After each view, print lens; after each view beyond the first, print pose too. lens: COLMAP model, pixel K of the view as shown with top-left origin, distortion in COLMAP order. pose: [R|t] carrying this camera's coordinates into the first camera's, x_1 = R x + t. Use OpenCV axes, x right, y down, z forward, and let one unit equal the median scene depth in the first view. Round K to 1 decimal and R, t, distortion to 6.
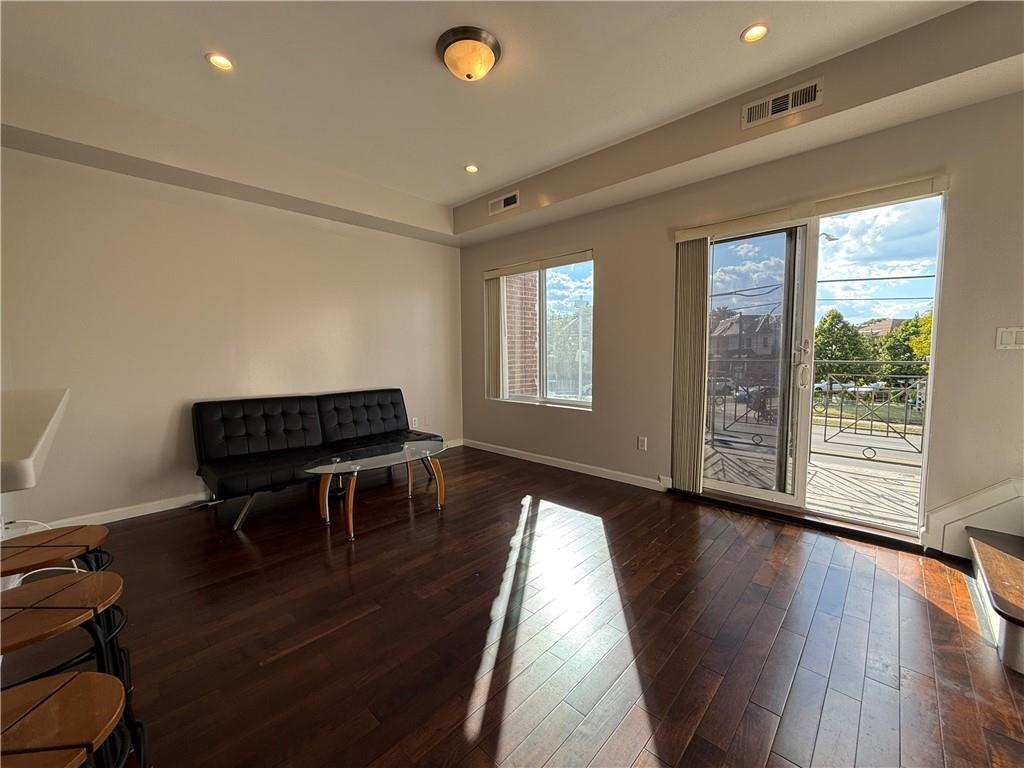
lens RADIAL K [[410.1, 0, 503.2], [0, 410.1, 383.6], [0, 0, 1]] dist [-0.000726, 0.000666]
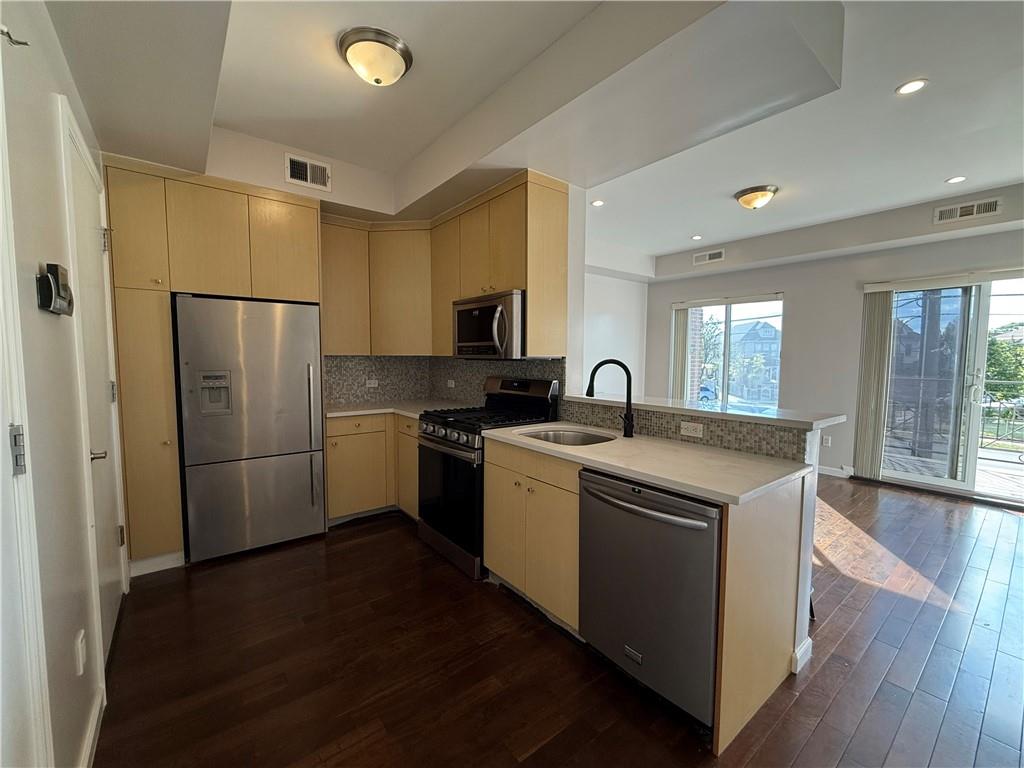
lens RADIAL K [[410.1, 0, 522.8], [0, 410.1, 384.9], [0, 0, 1]] dist [-0.000726, 0.000666]
pose [[0.989800, 0.023482, -0.140514, -0.494562], [-0.024477, 0.999686, -0.005357, -0.004780], [0.140344, 0.008742, 0.990064, -0.492507]]
